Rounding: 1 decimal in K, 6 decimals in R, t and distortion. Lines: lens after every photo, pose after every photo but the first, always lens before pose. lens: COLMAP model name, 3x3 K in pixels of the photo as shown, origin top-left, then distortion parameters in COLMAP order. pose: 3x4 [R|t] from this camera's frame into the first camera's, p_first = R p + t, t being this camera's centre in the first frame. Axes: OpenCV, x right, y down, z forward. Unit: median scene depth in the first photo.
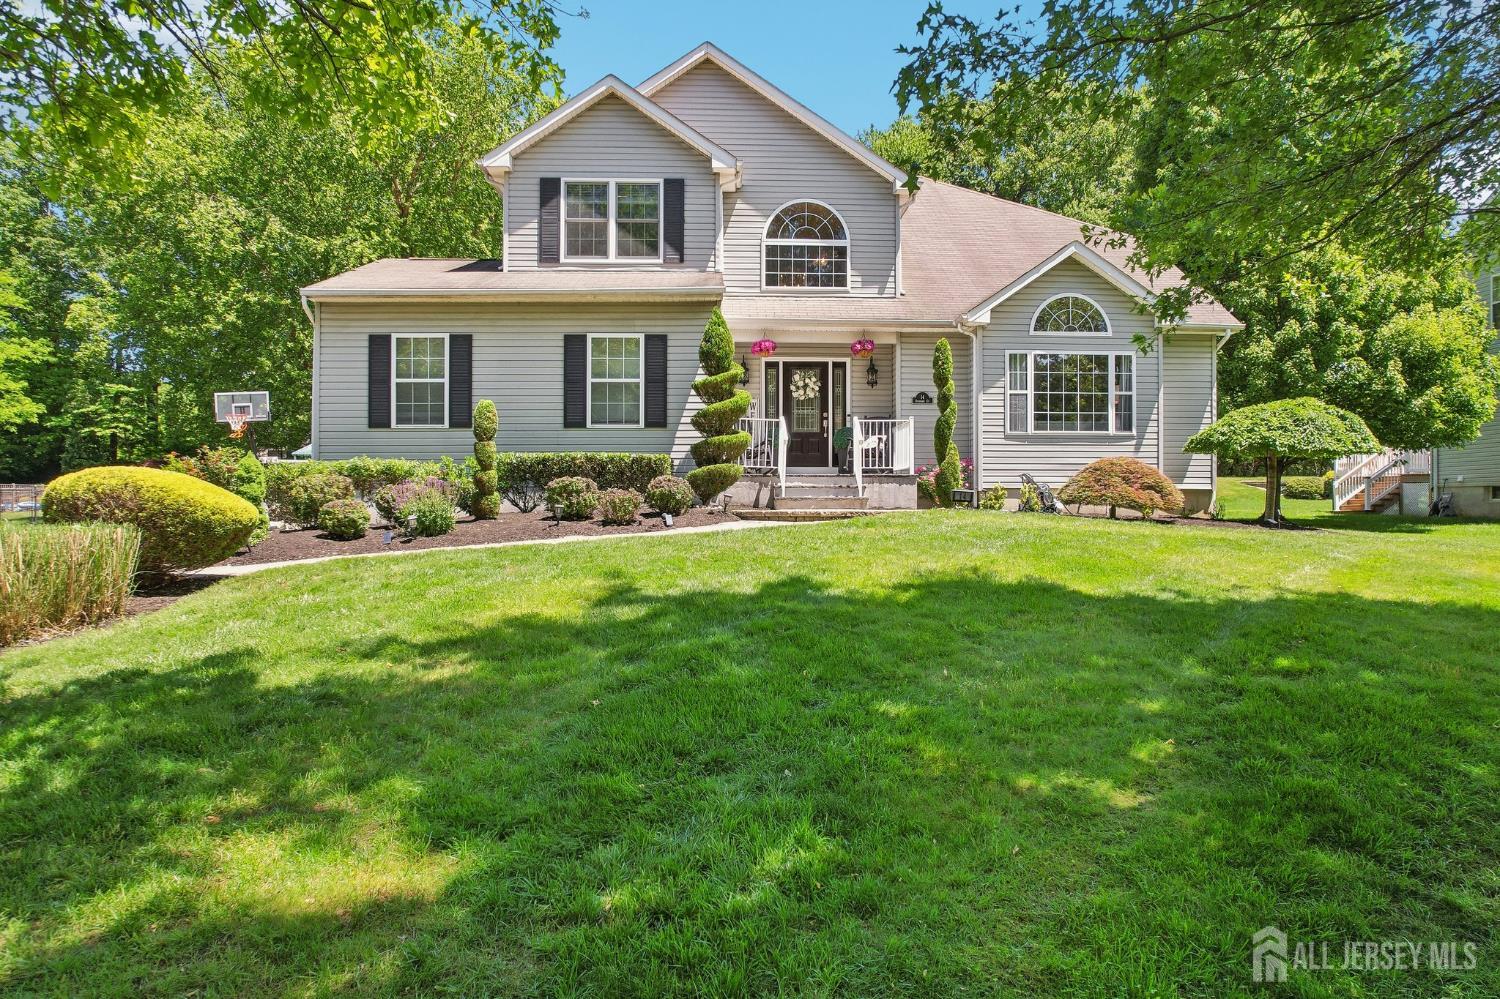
lens RADIAL K [[978.9, 0, 754.7], [0, 978.9, 515.7], [0, 0, 1]] dist [-0.076614, 0.079449]
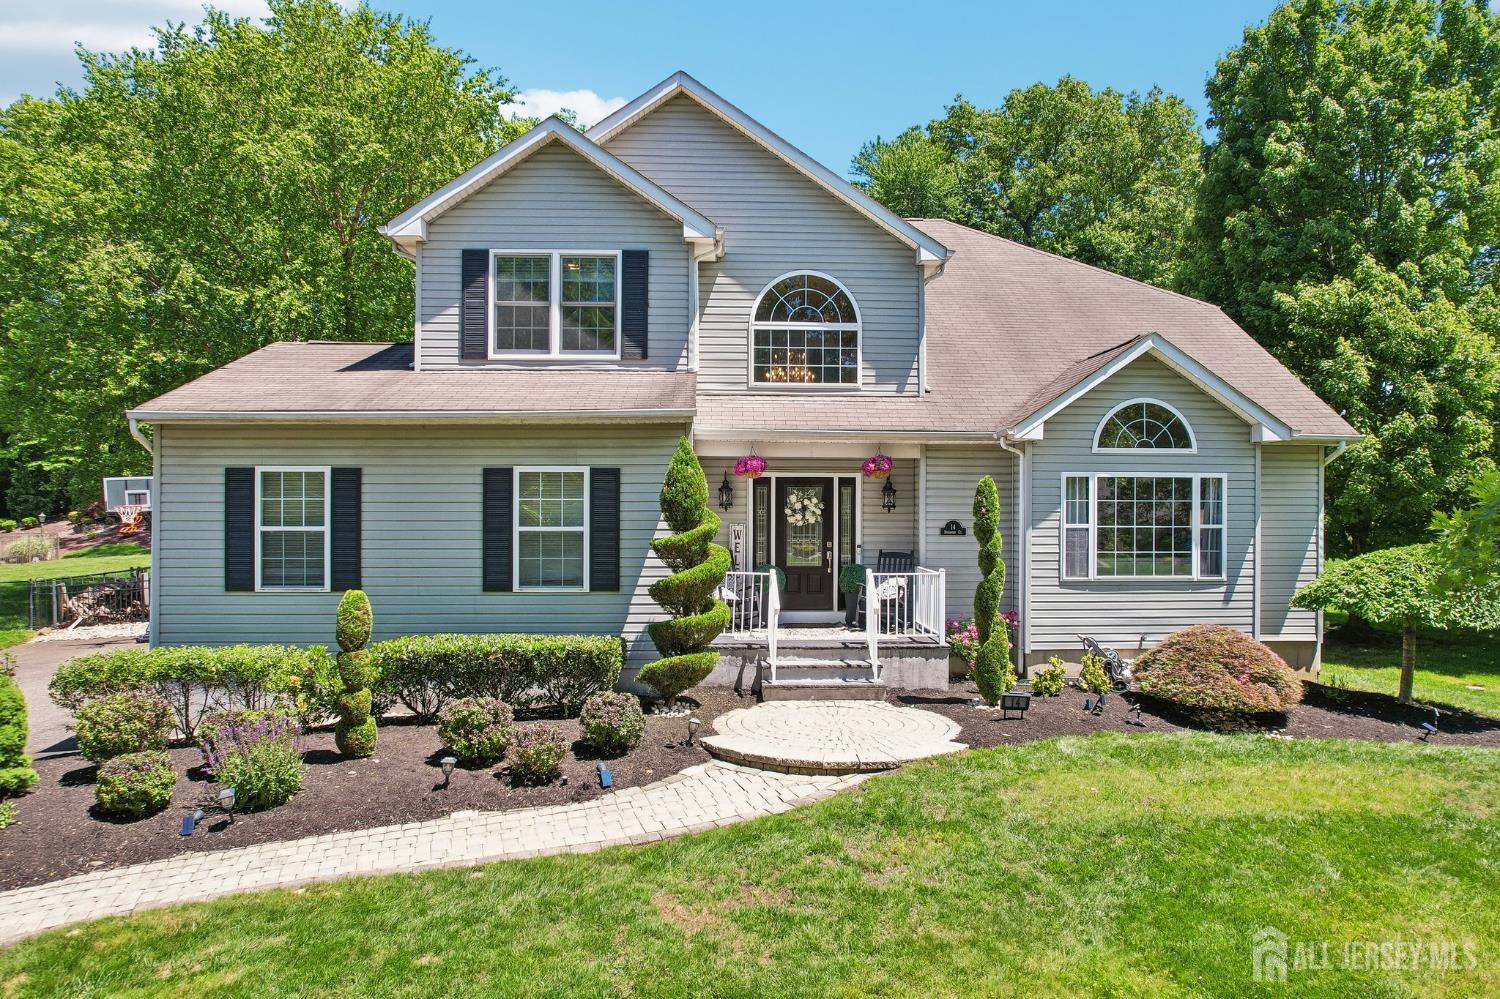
lens RADIAL K [[978.9, 0, 754.7], [0, 978.9, 515.7], [0, 0, 1]] dist [-0.076614, 0.079449]
pose [[0.999992, 0.003792, -0.001571, 0.013962], [-0.003791, 0.999992, 0.000909, -0.134715], [0.001574, -0.000903, 0.999998, 0.220922]]
